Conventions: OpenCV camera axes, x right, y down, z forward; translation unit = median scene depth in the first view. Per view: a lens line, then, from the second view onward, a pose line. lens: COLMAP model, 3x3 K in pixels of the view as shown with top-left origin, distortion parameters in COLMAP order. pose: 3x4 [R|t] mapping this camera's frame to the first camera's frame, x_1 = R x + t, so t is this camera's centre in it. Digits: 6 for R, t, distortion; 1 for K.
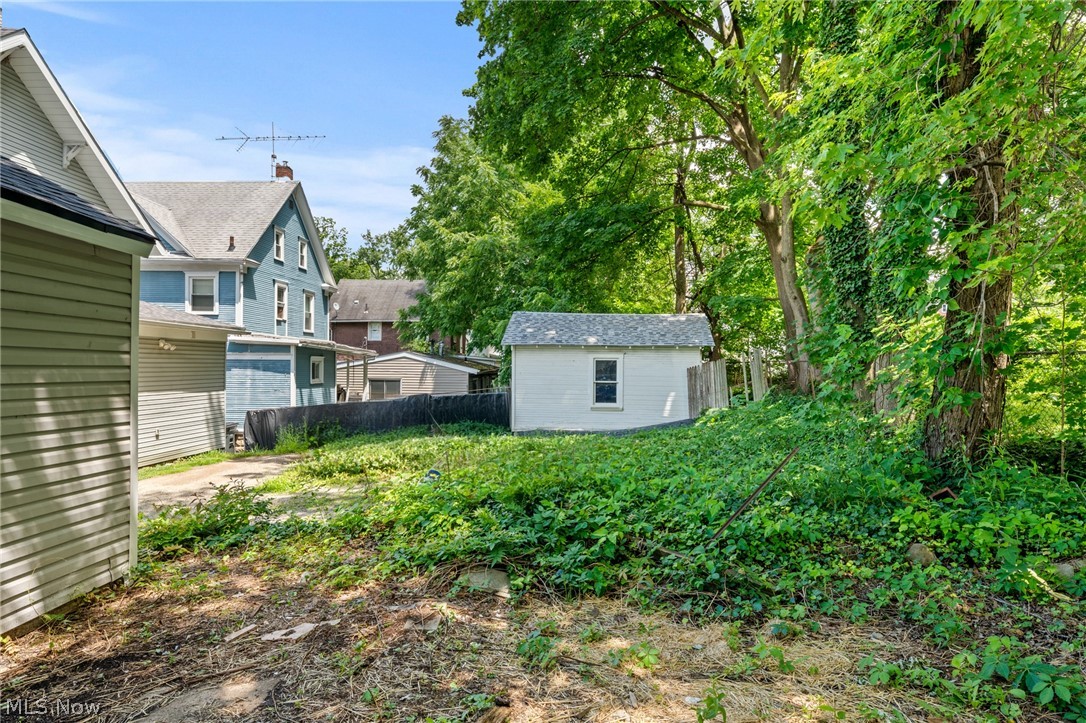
lens RADIAL K [[633.0, 0, 543.0], [0, 633.0, 361.5], [0, 0, 1]] dist [-0.002707, -0.001820]
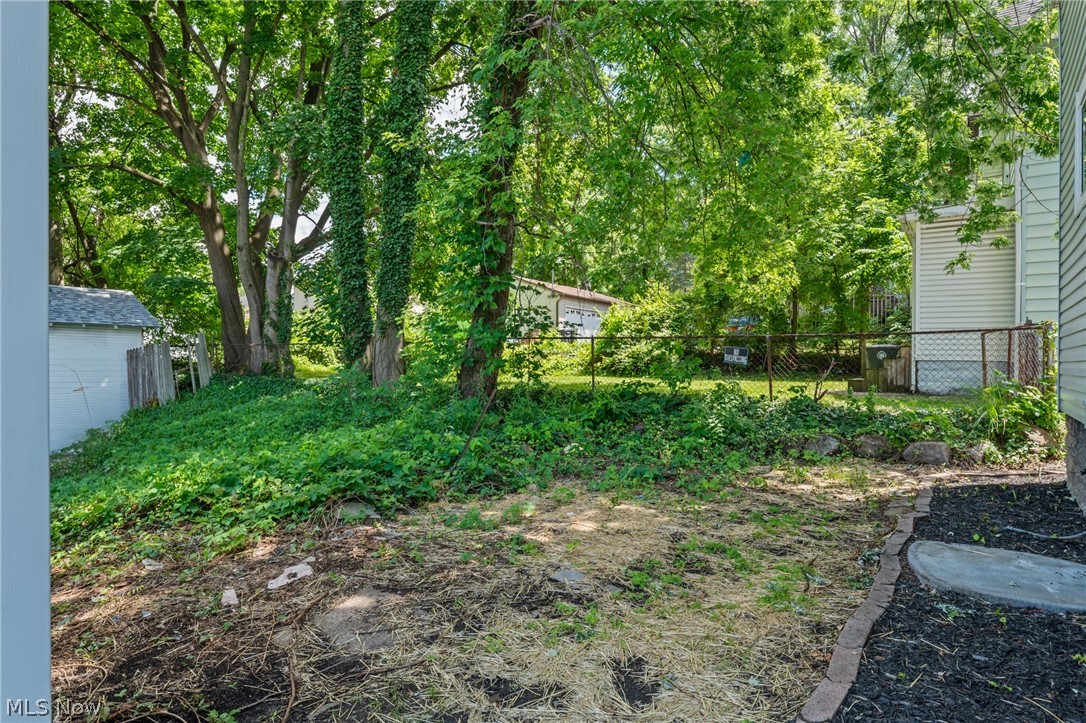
lens RADIAL K [[633.0, 0, 543.0], [0, 633.0, 361.5], [0, 0, 1]] dist [-0.002707, -0.001820]
pose [[0.505125, -0.001329, 0.863045, -1.109591], [-0.008869, 0.999938, 0.006731, 0.065696], [-0.863001, -0.011055, 0.505082, 0.118783]]
